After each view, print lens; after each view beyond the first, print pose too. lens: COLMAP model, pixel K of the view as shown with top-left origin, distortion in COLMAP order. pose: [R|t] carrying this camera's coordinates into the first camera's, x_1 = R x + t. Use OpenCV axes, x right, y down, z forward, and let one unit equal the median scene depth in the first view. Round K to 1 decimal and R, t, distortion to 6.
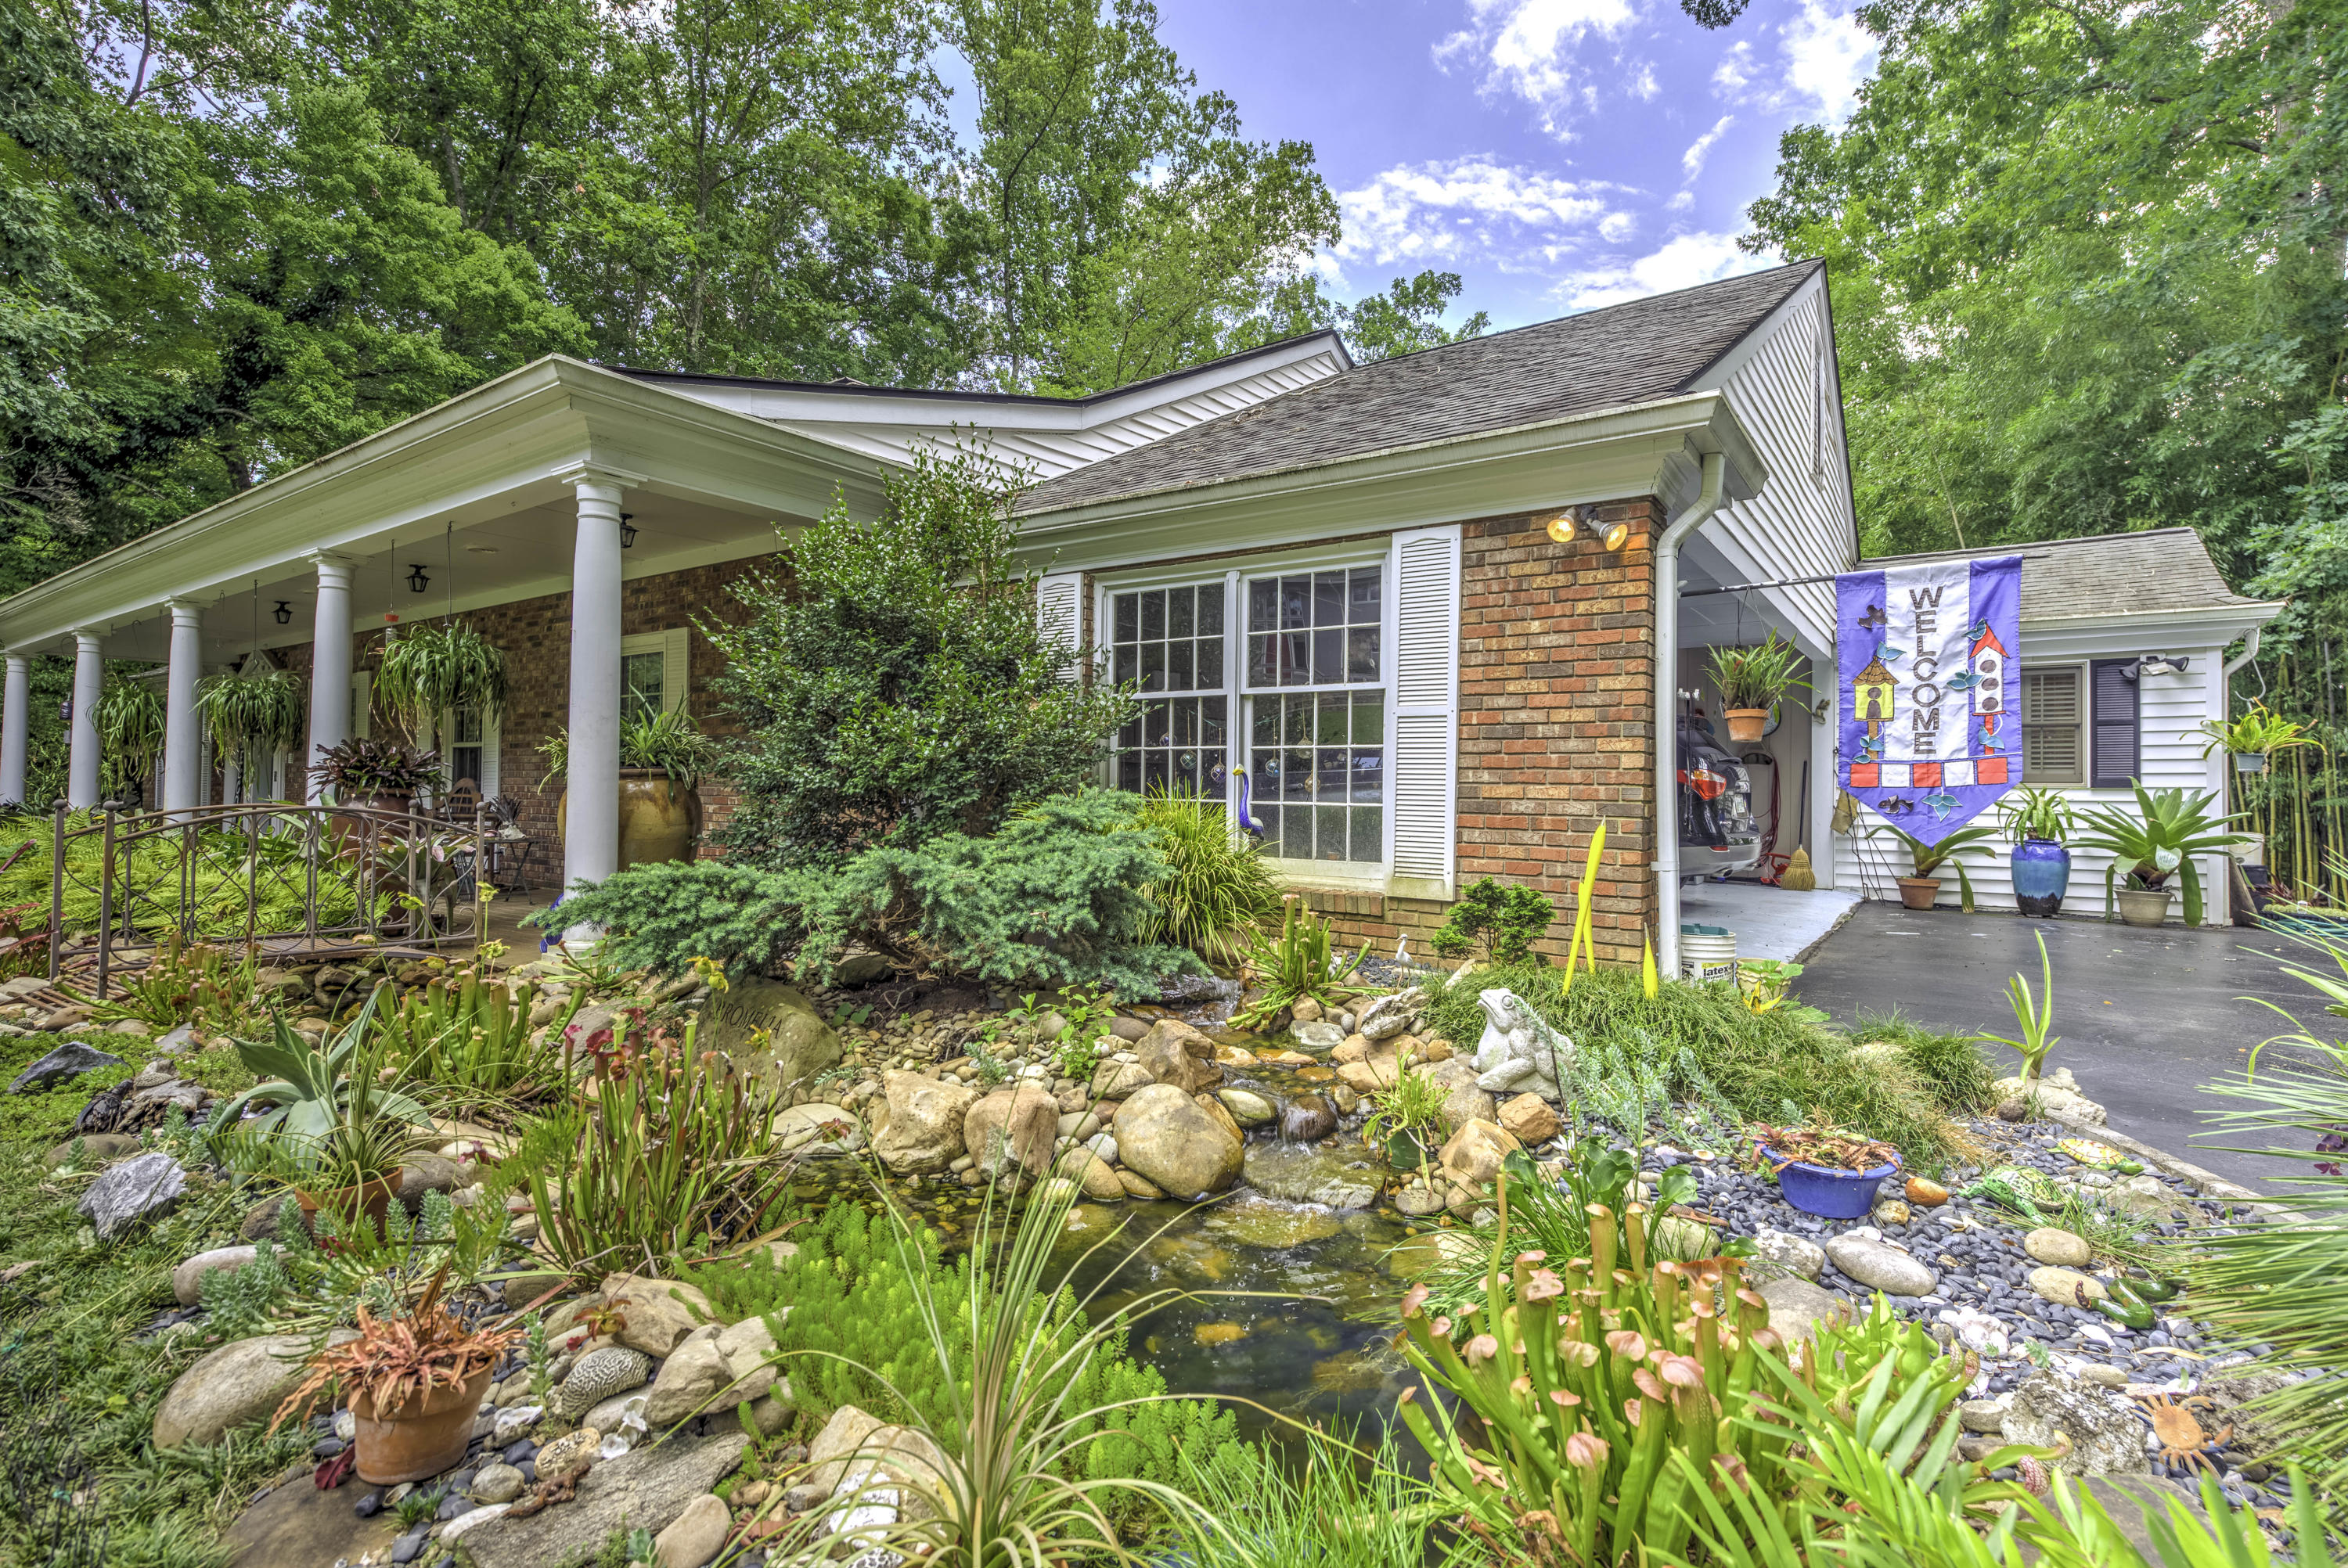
lens RADIAL K [[1129.1, 0, 1165.9], [0, 1129.1, 770.6], [0, 0, 1]] dist [0.003001, -0.001181]
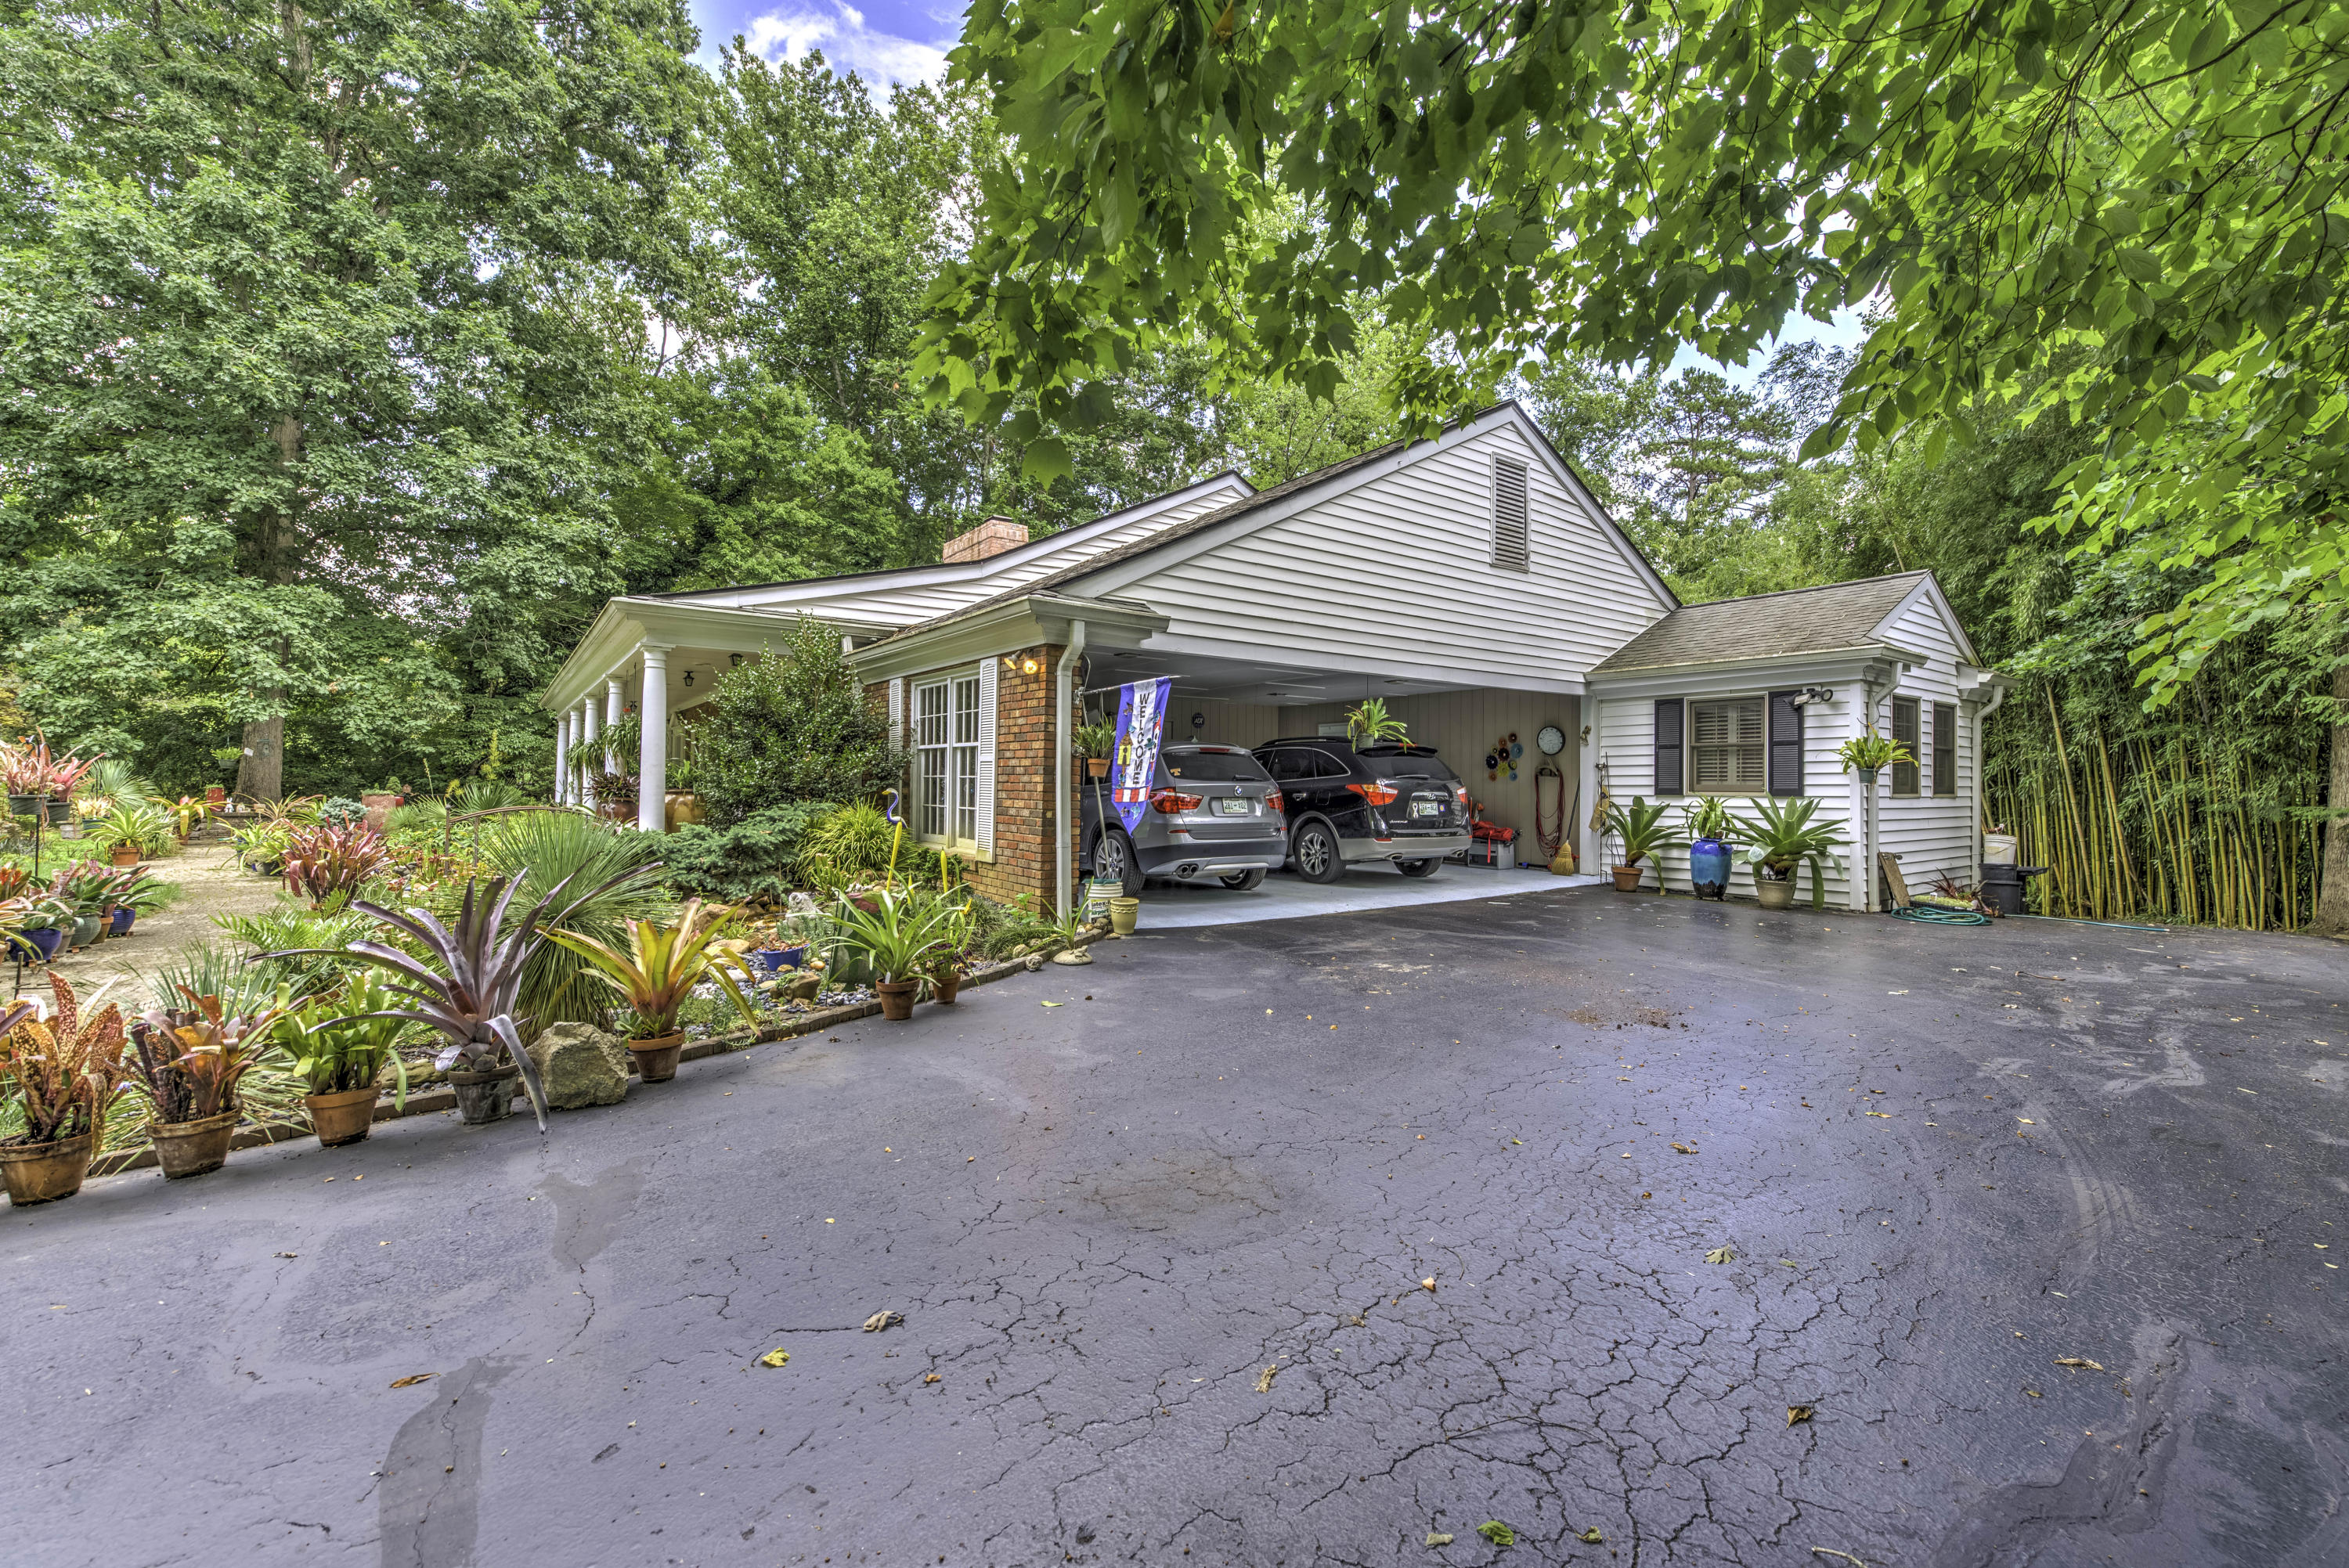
lens RADIAL K [[963.0, 0, 1180.4], [0, 963.0, 784.6], [0, 0, 1]] dist [0.001509, 0.000081]
pose [[0.949315, -0.003997, -0.314300, 0.548384], [0.007622, 0.999918, 0.010305, -0.013258], [0.314233, -0.012179, 0.949268, -0.202812]]
